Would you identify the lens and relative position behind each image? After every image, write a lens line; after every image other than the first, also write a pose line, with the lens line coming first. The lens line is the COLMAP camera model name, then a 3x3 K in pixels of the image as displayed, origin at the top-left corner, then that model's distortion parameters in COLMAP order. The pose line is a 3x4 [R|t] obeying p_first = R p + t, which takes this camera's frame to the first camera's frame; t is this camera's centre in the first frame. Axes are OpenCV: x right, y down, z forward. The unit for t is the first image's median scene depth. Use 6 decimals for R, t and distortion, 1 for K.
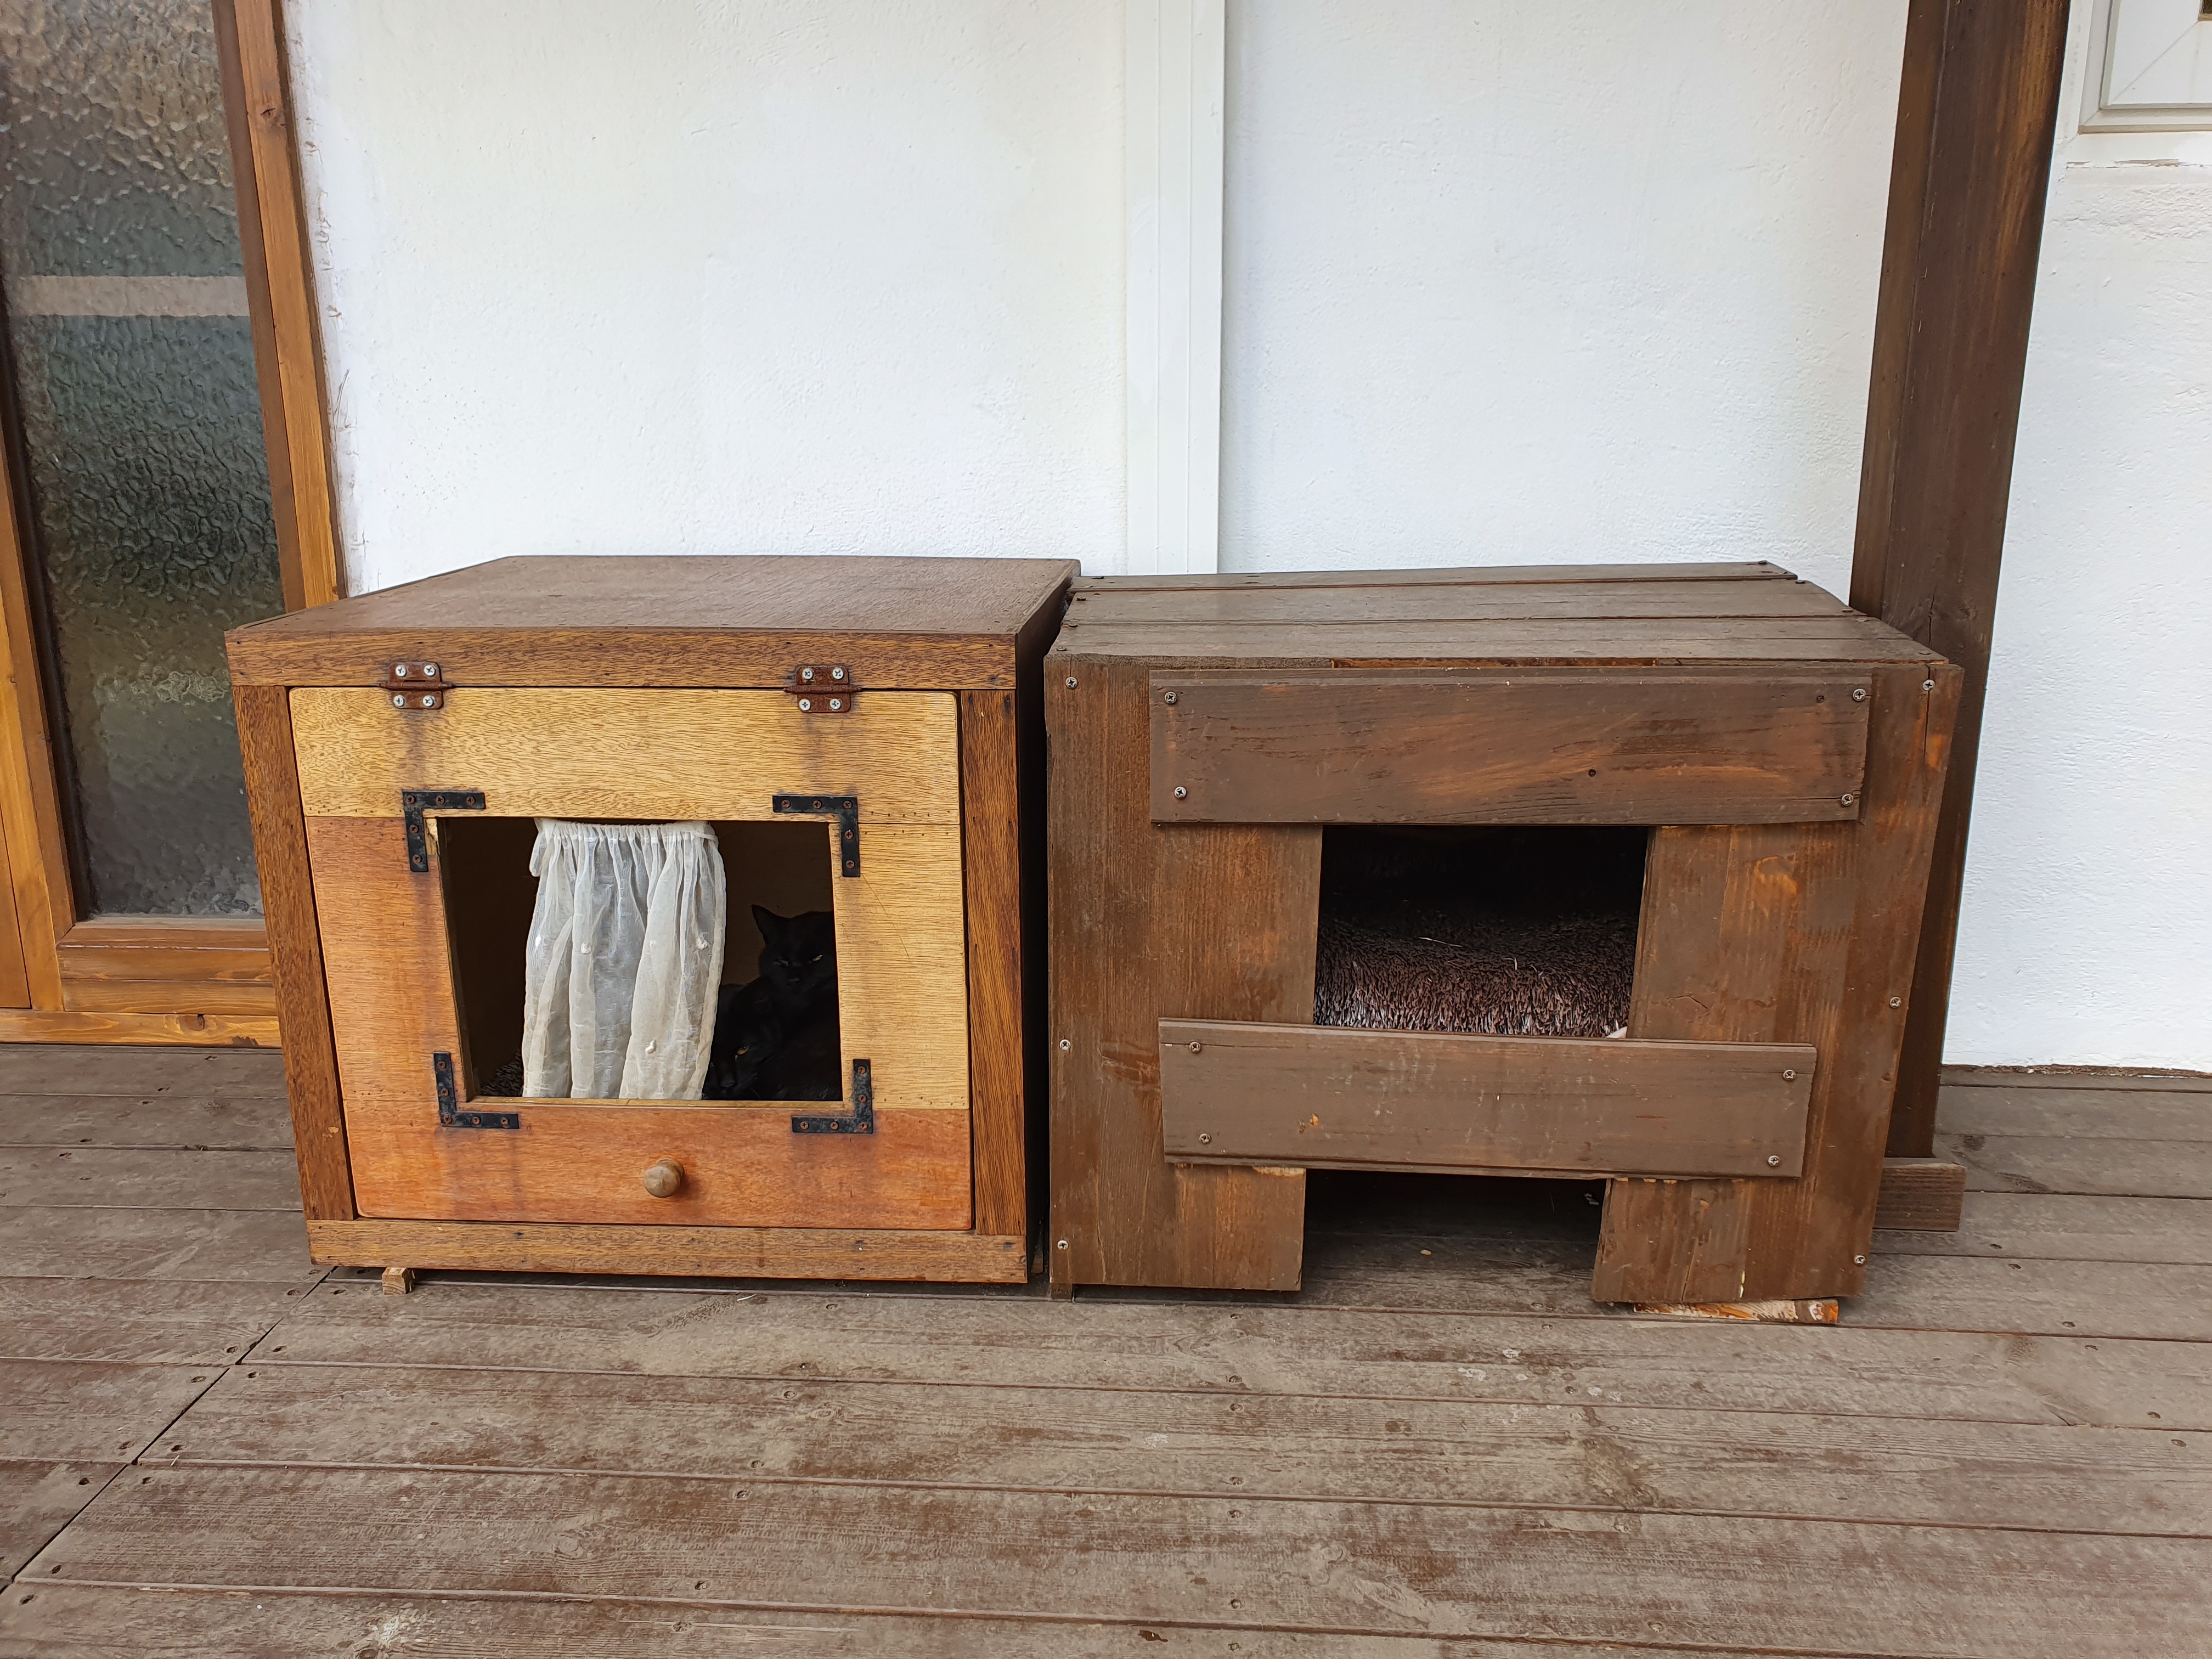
lens RADIAL K [[1680.2, 0, 1105.8], [0, 1680.2, 832.2], [0, 0, 1]] dist [0.001717, 0.000525]
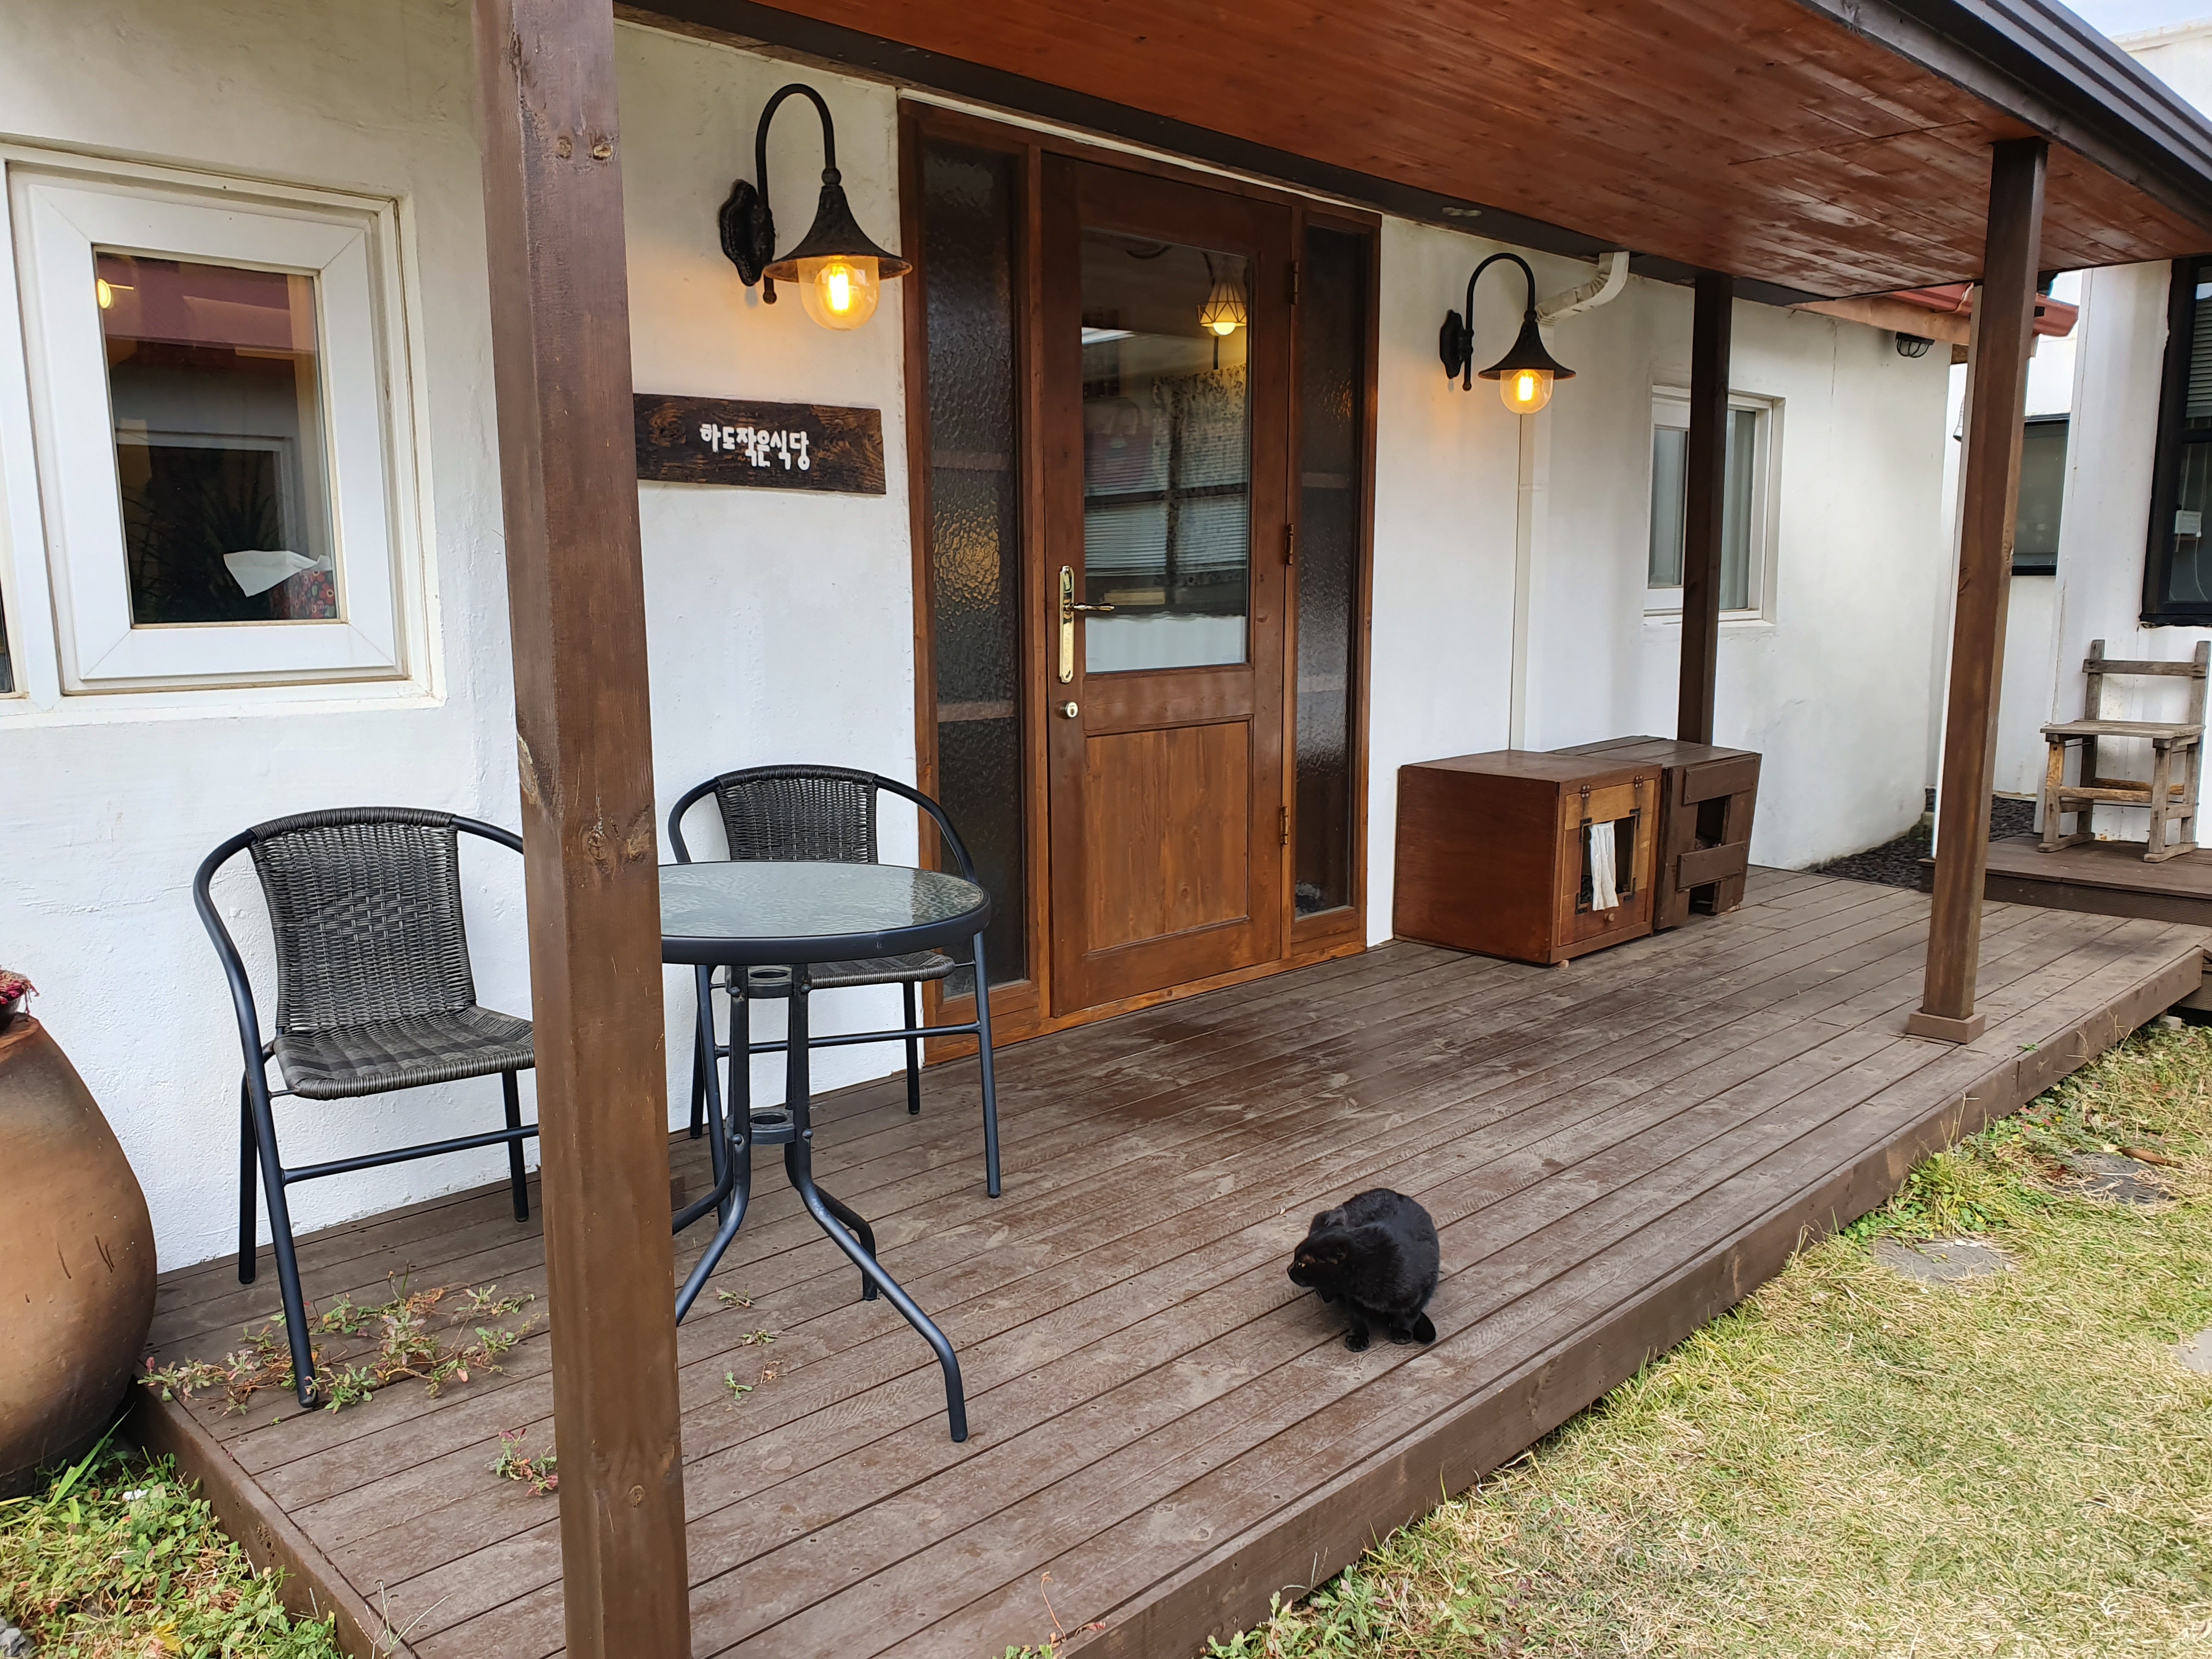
lens RADIAL K [[1680.2, 0, 1103.2], [0, 1680.2, 831.8], [0, 0, 1]] dist [0.001717, 0.000525]
pose [[0.663779, -0.120075, 0.738227, -3.024850], [0.182296, 0.983236, -0.003986, -0.139018], [-0.725372, 0.137222, 0.674541, -0.594316]]
